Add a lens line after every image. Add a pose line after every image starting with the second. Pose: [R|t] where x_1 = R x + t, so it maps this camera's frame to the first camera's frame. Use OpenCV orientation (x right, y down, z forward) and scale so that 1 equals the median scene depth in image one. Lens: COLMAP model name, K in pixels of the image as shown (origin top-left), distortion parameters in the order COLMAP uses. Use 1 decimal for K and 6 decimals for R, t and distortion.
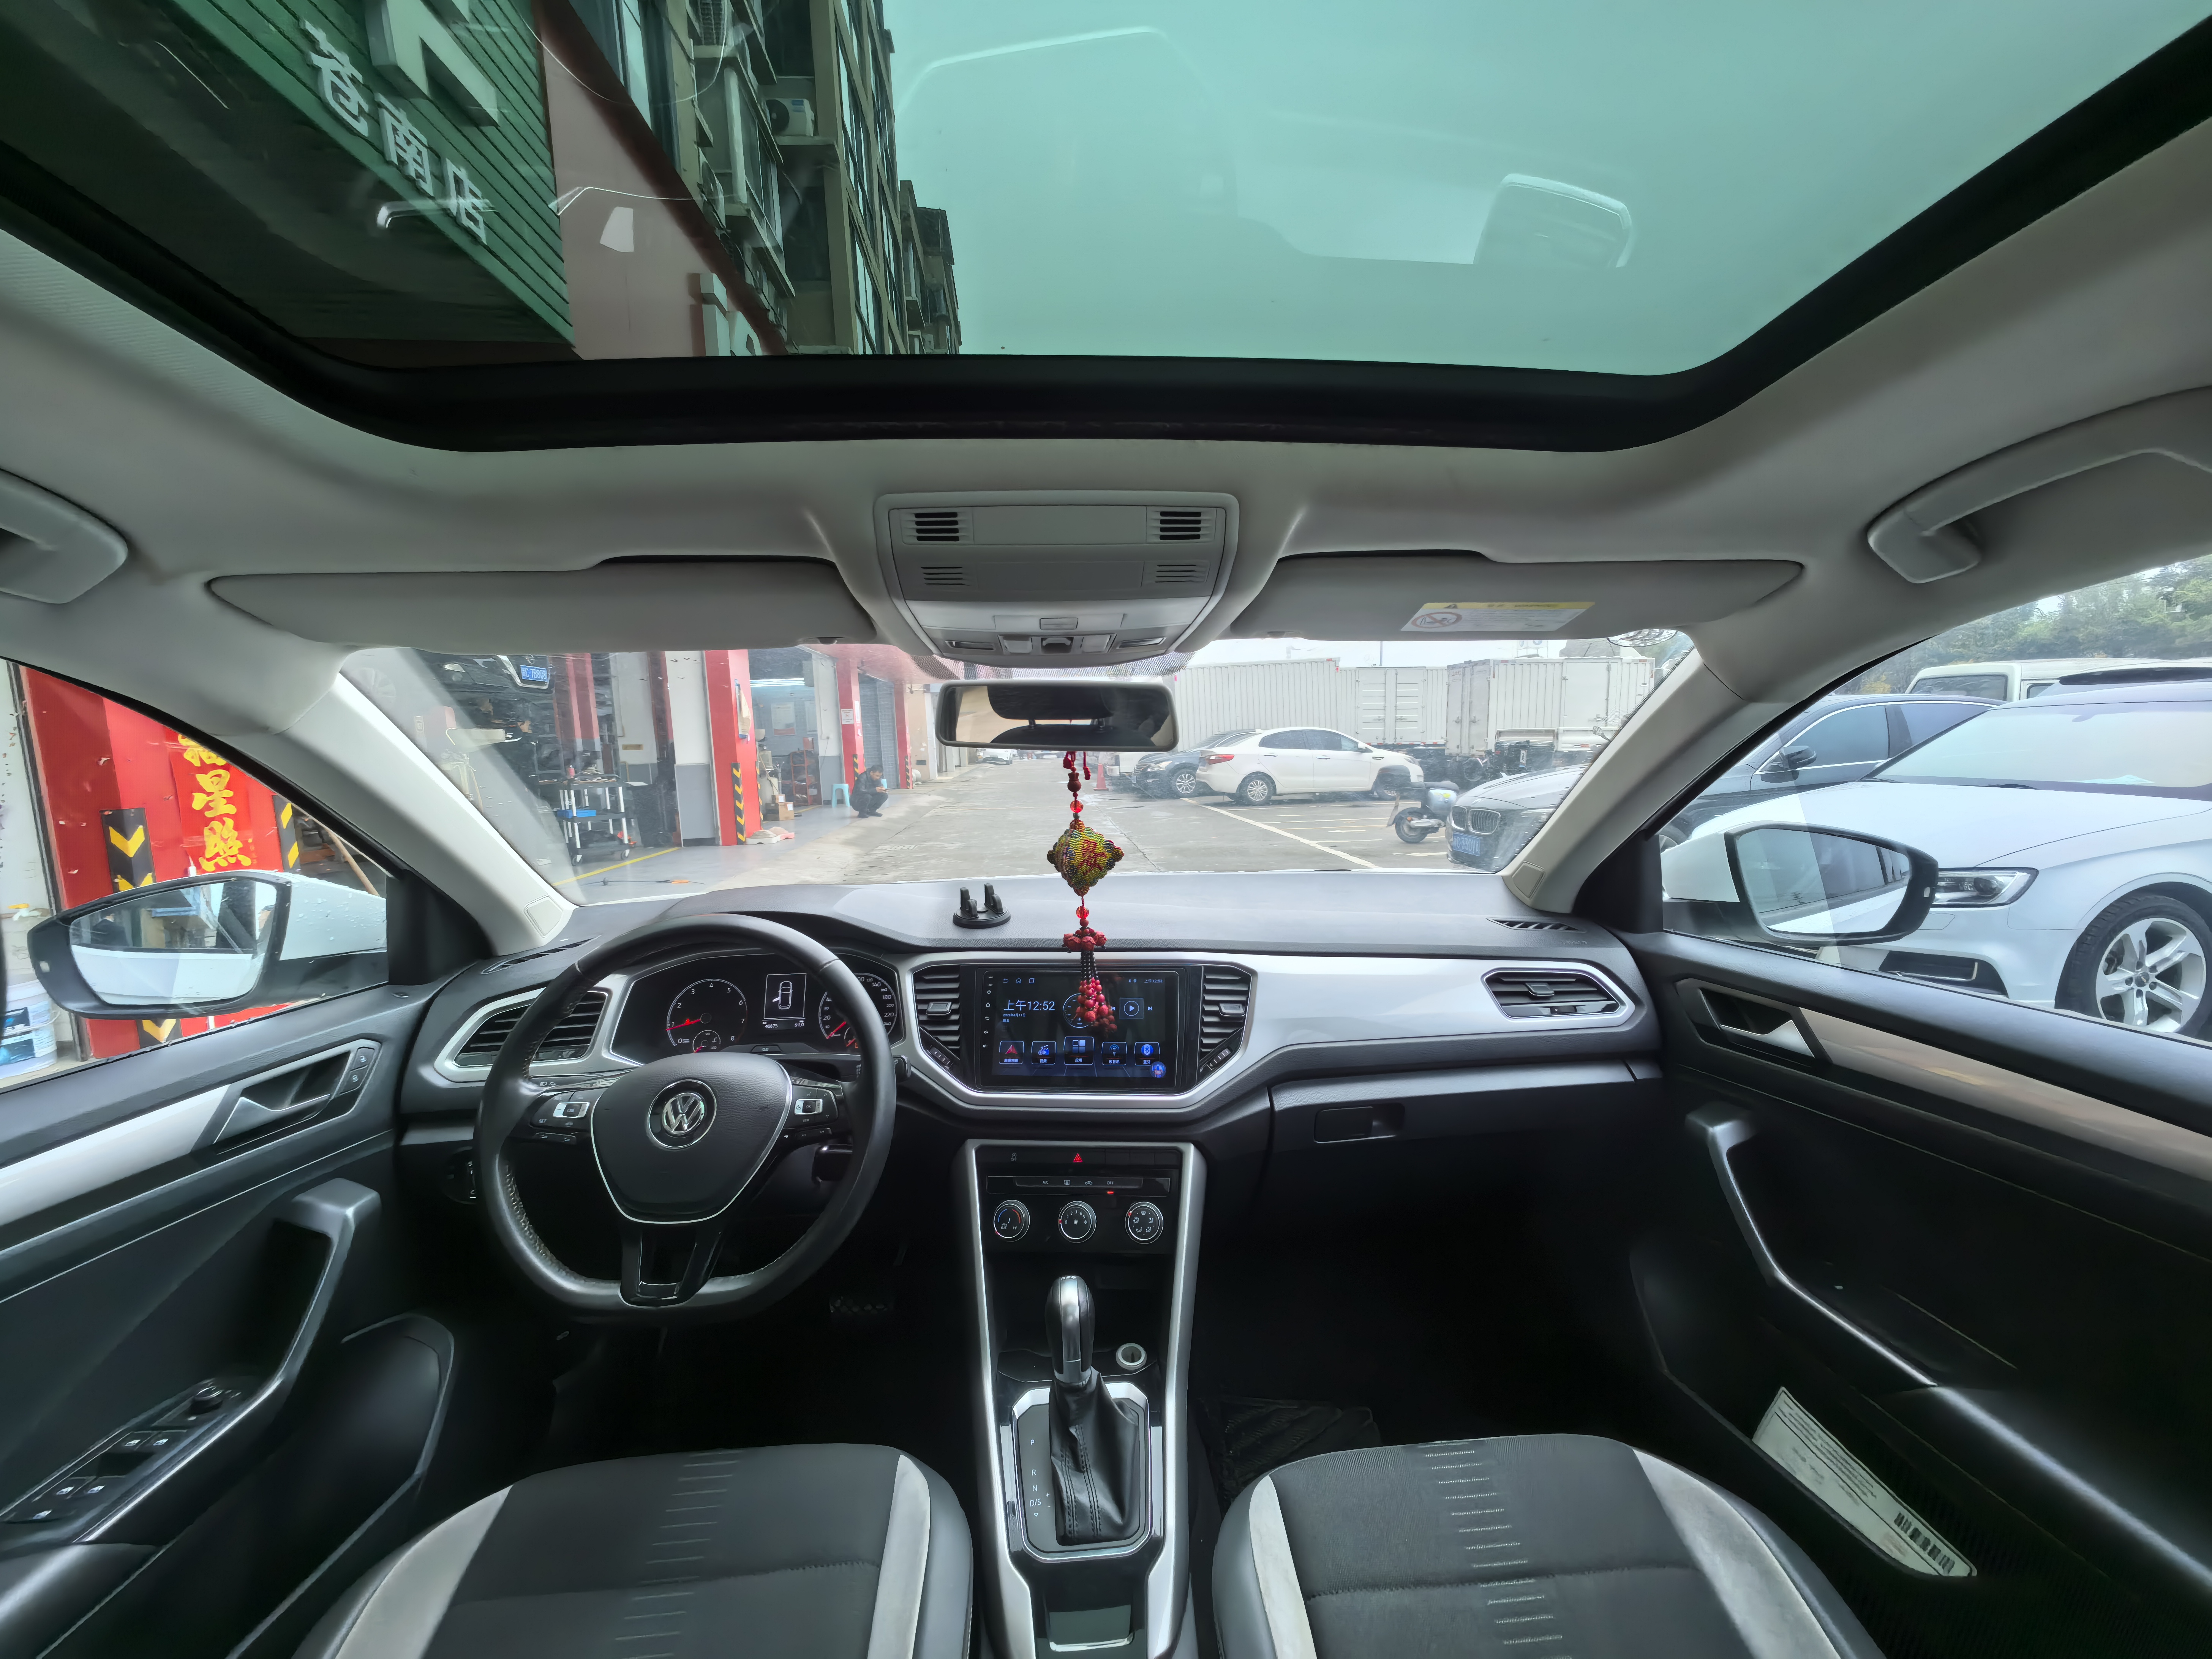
lens RADIAL K [[941.5, 0, 1106.0], [0, 941.5, 829.5], [0, 0, 1]] dist [-0.001308, -0.000022]
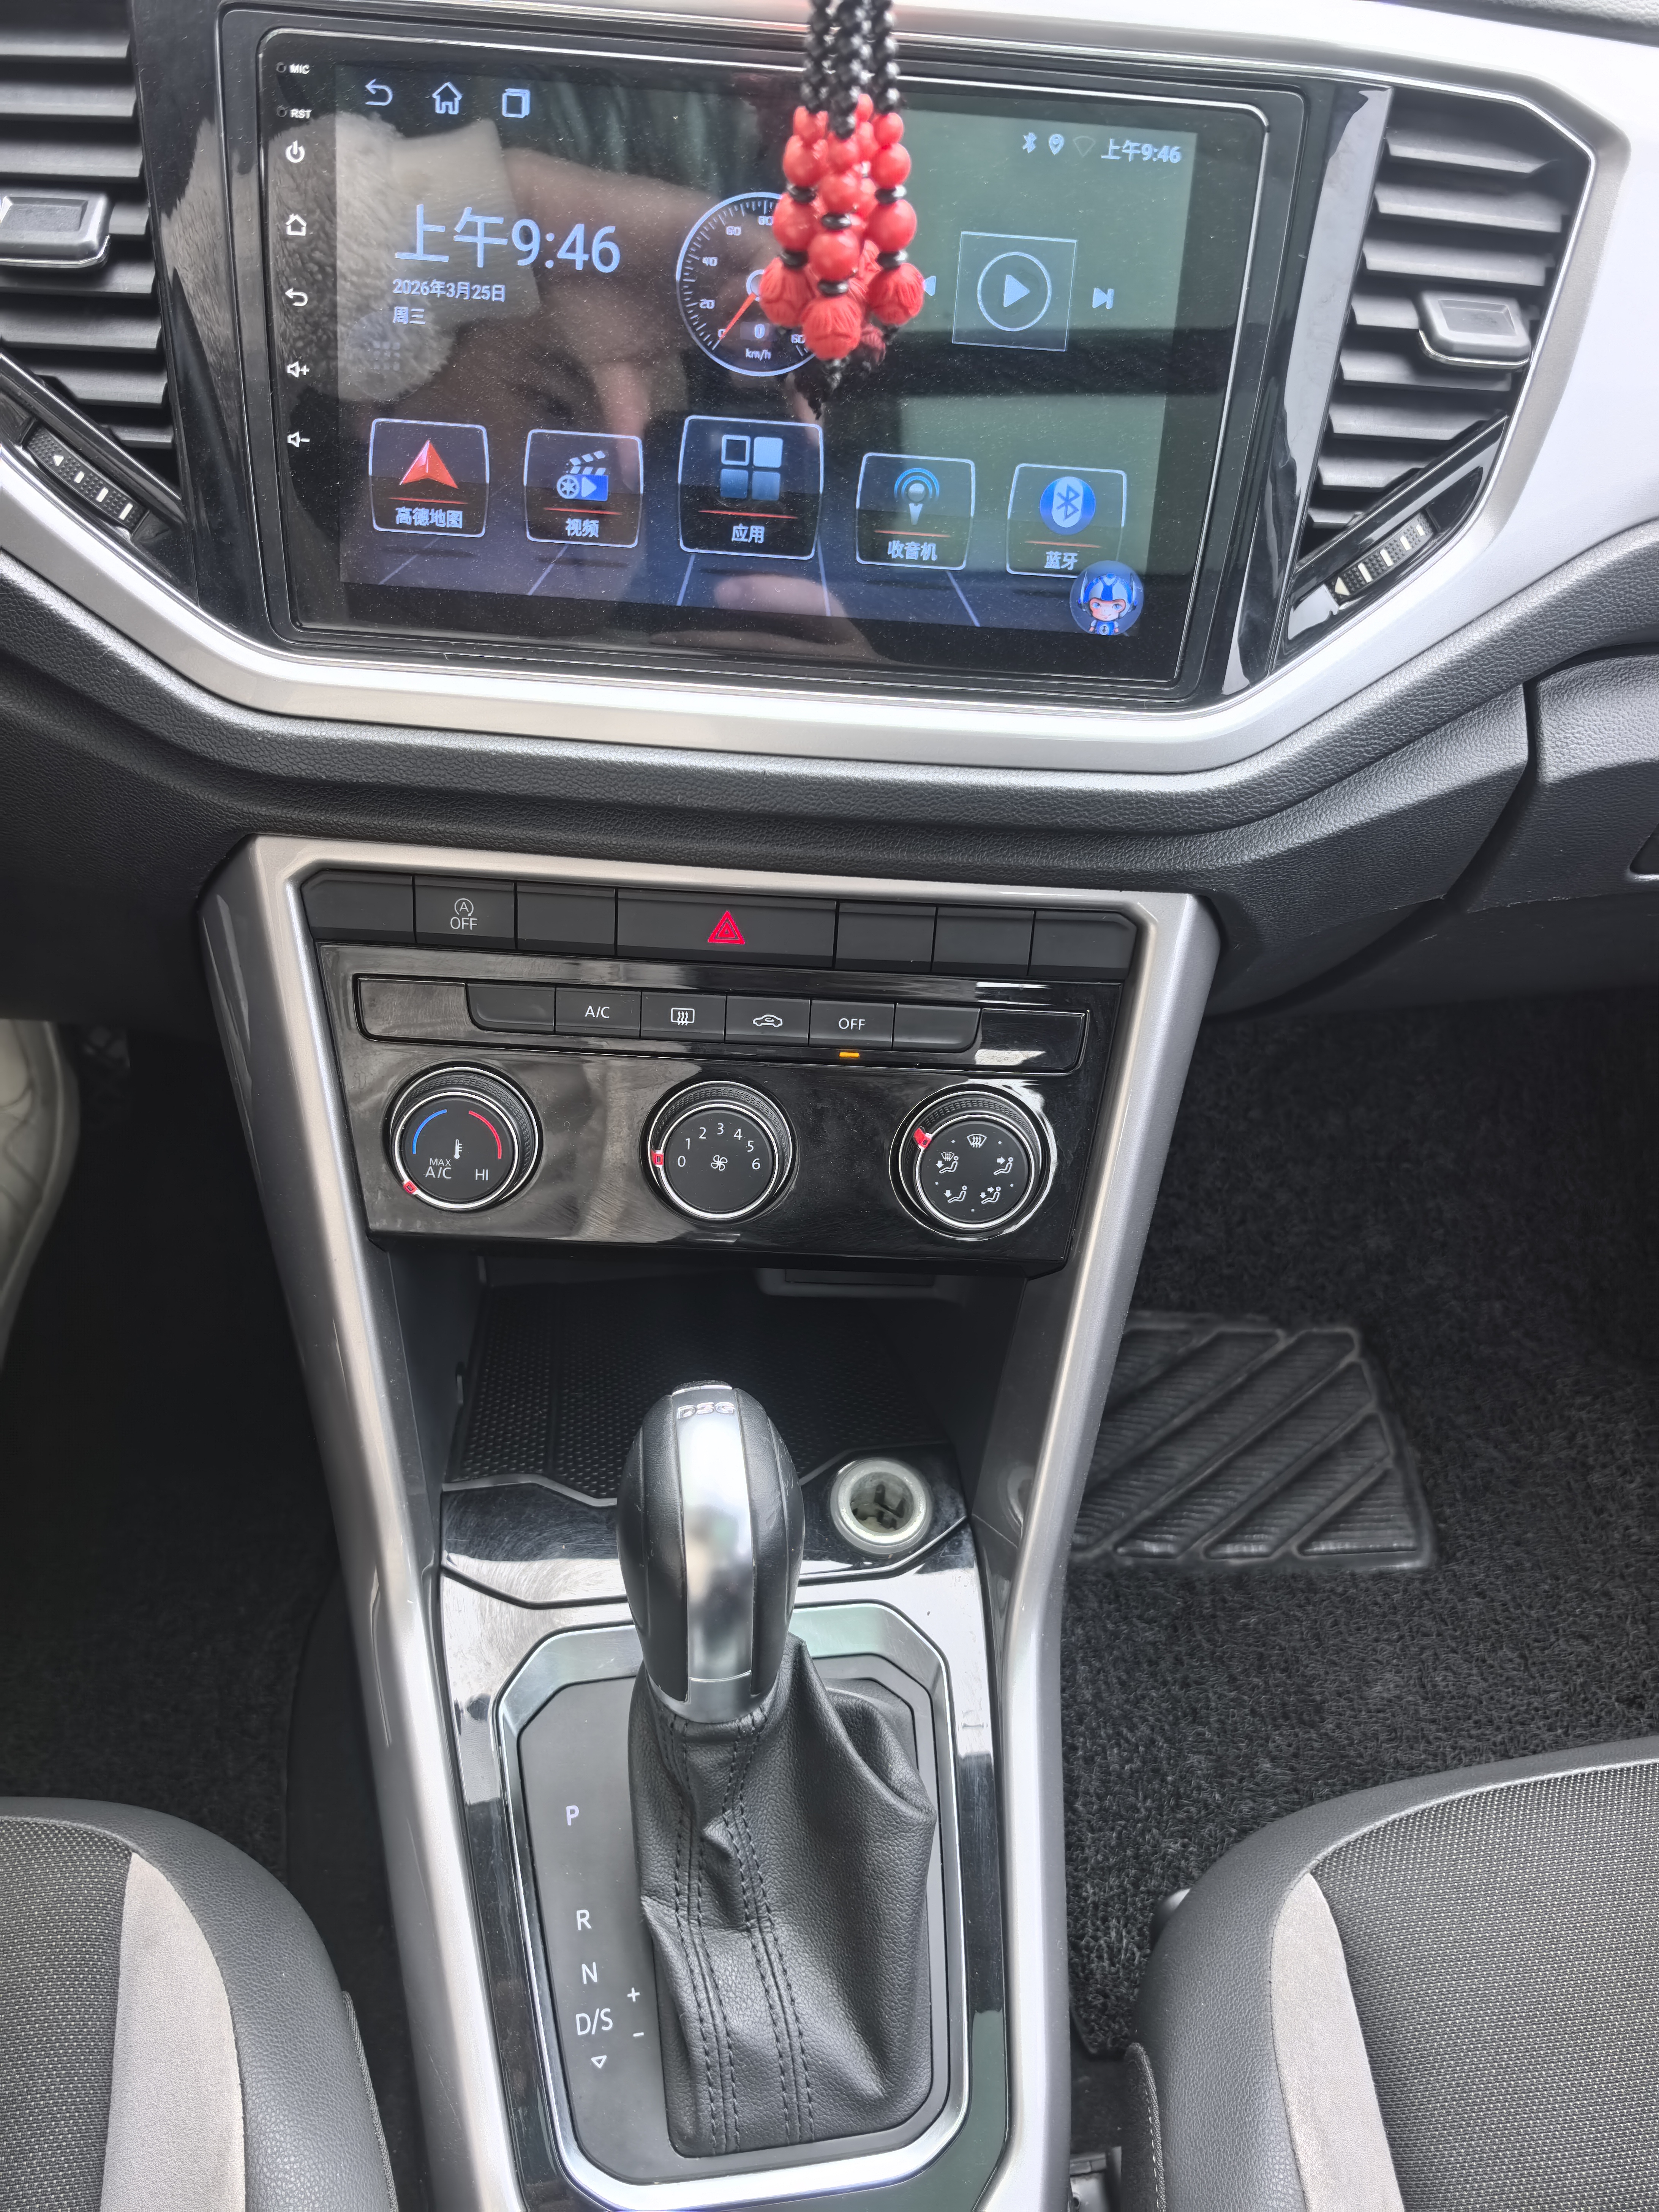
lens RADIAL K [[1773.4, 0, 829.5], [0, 1773.4, 1106.0], [0, 0, 1]] dist [0.028299, -0.037471]
pose [[0.991058, 0.003213, 0.133393, -0.064615], [-0.081386, 0.806768, 0.585237, 0.109675], [-0.105737, -0.590860, 0.799815, 0.591249]]
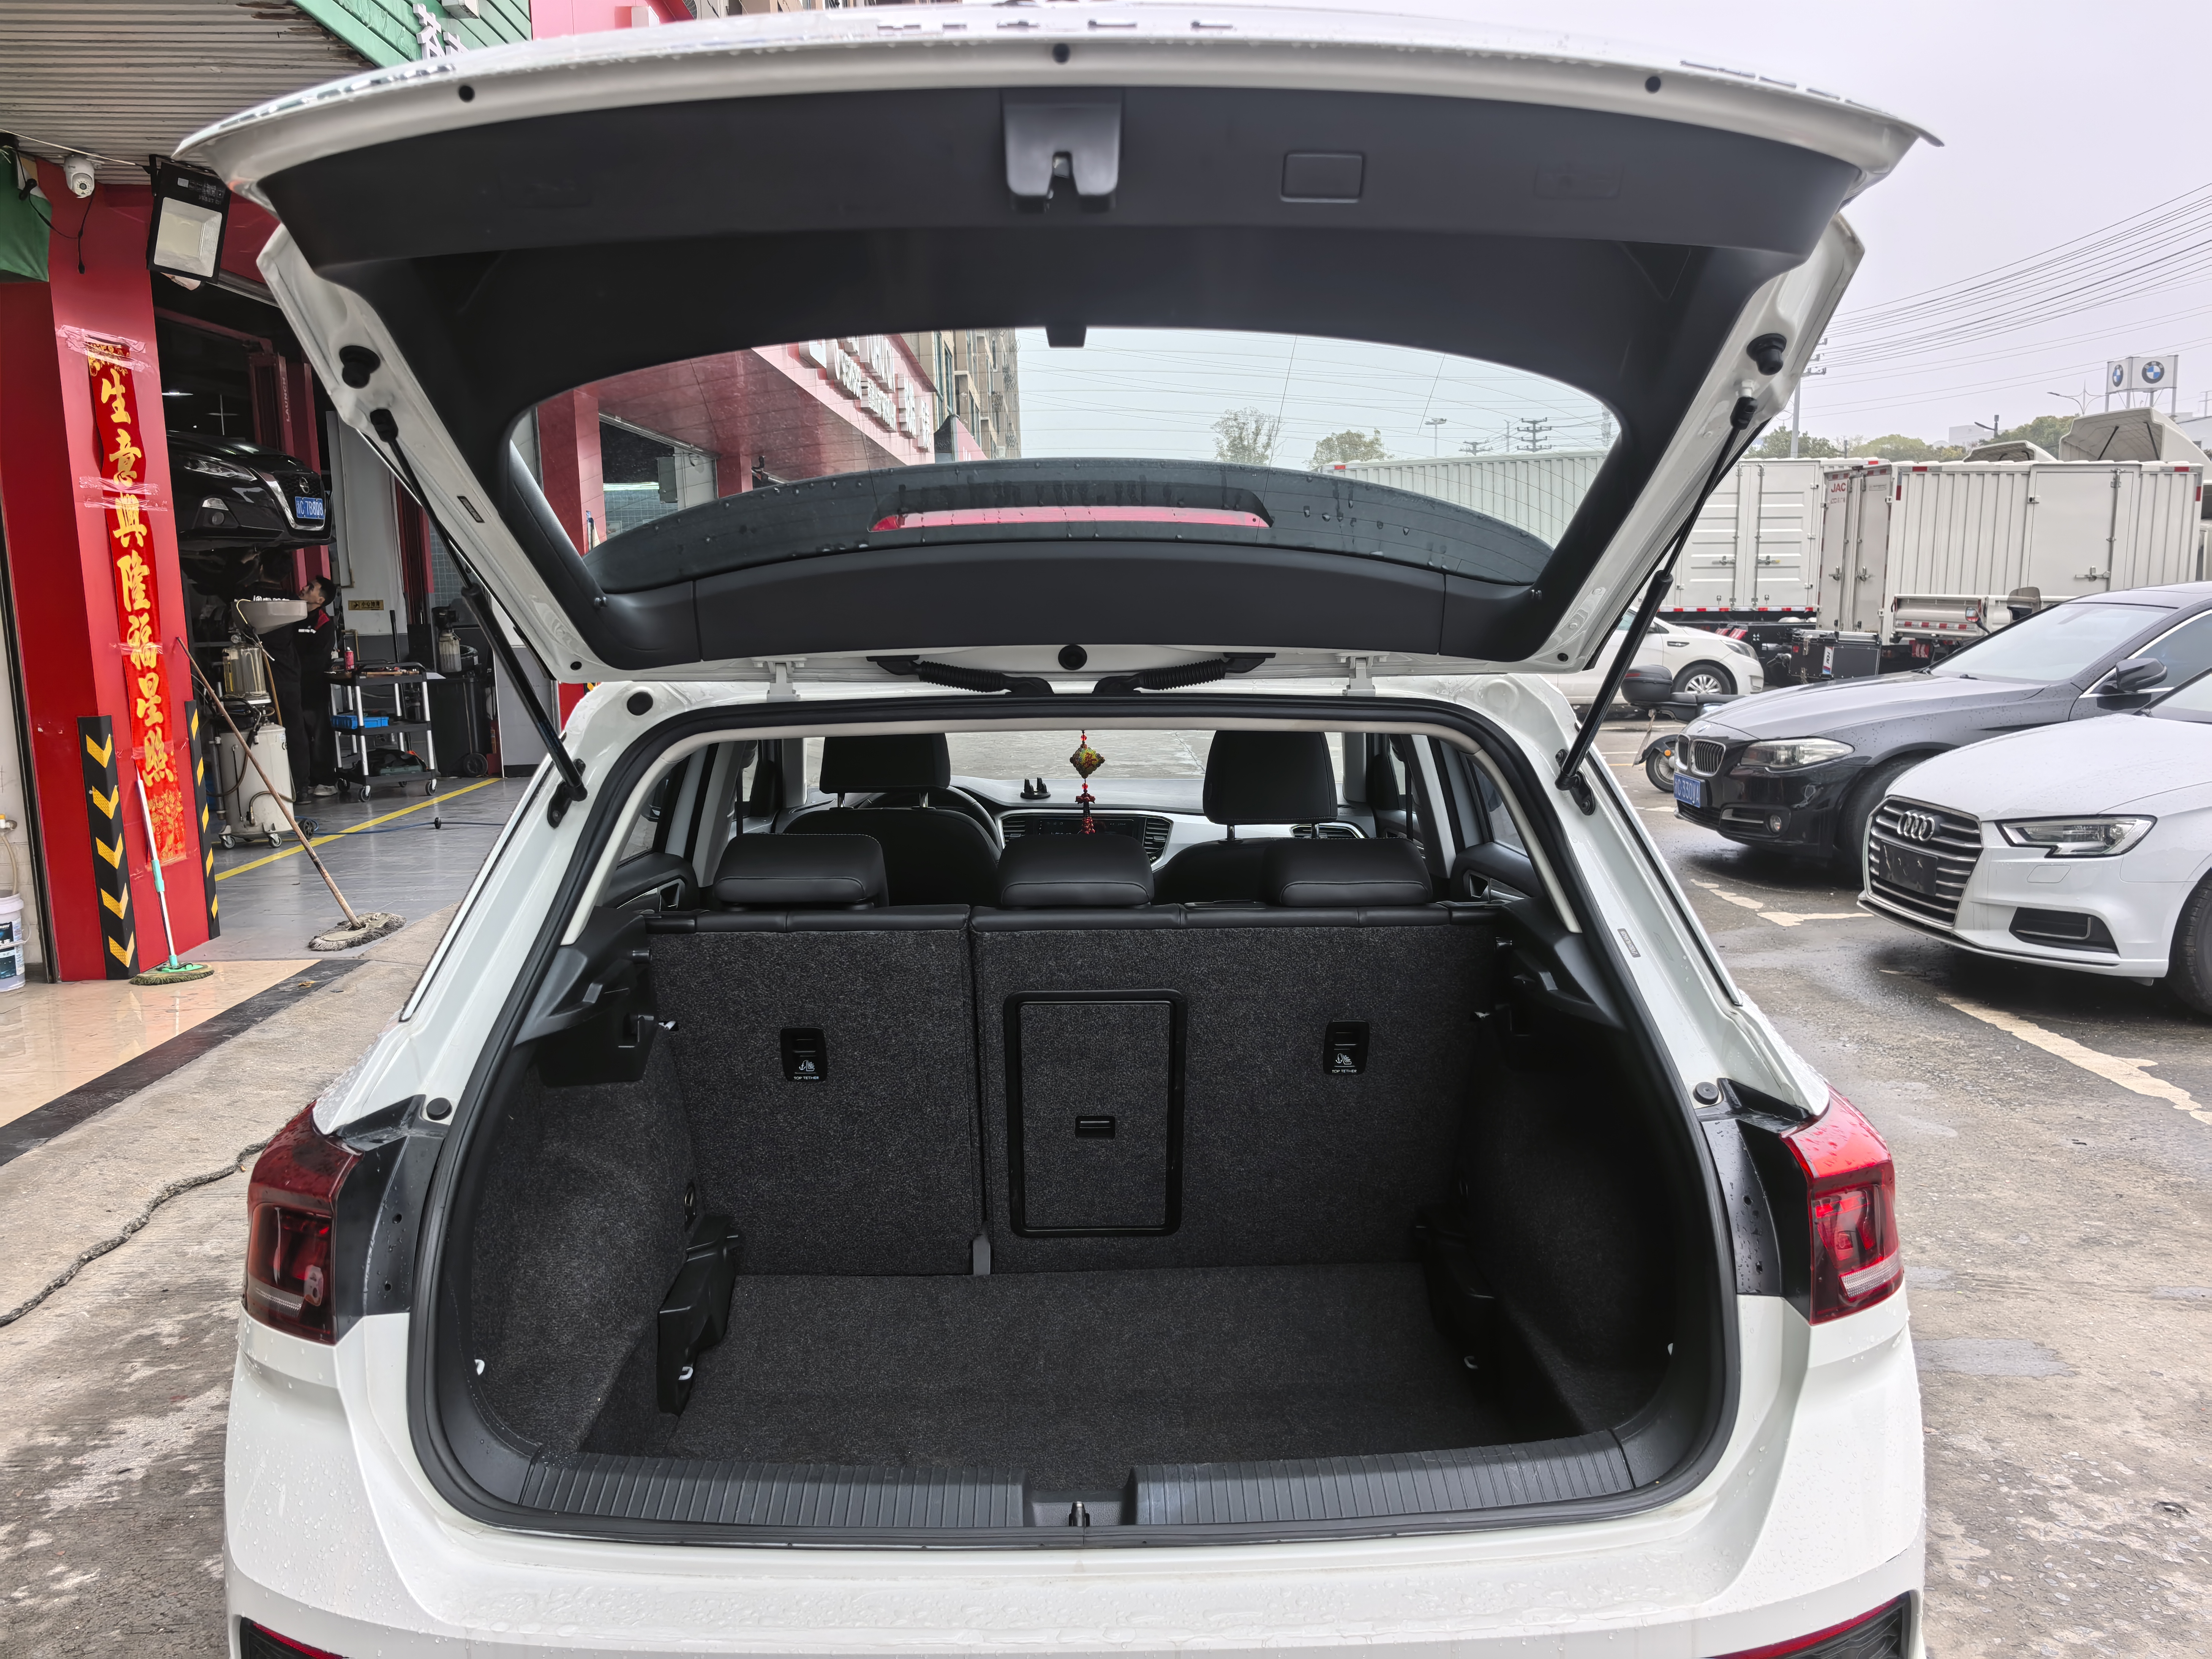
lens RADIAL K [[1773.4, 0, 1086.7], [0, 1773.4, 857.1], [0, 0, 1]] dist [0.028299, -0.037471]
pose [[0.997918, 0.020446, -0.061165, 0.198892], [-0.017219, 0.998455, 0.052836, 0.027926], [0.062151, -0.051673, 0.996728, -2.638538]]
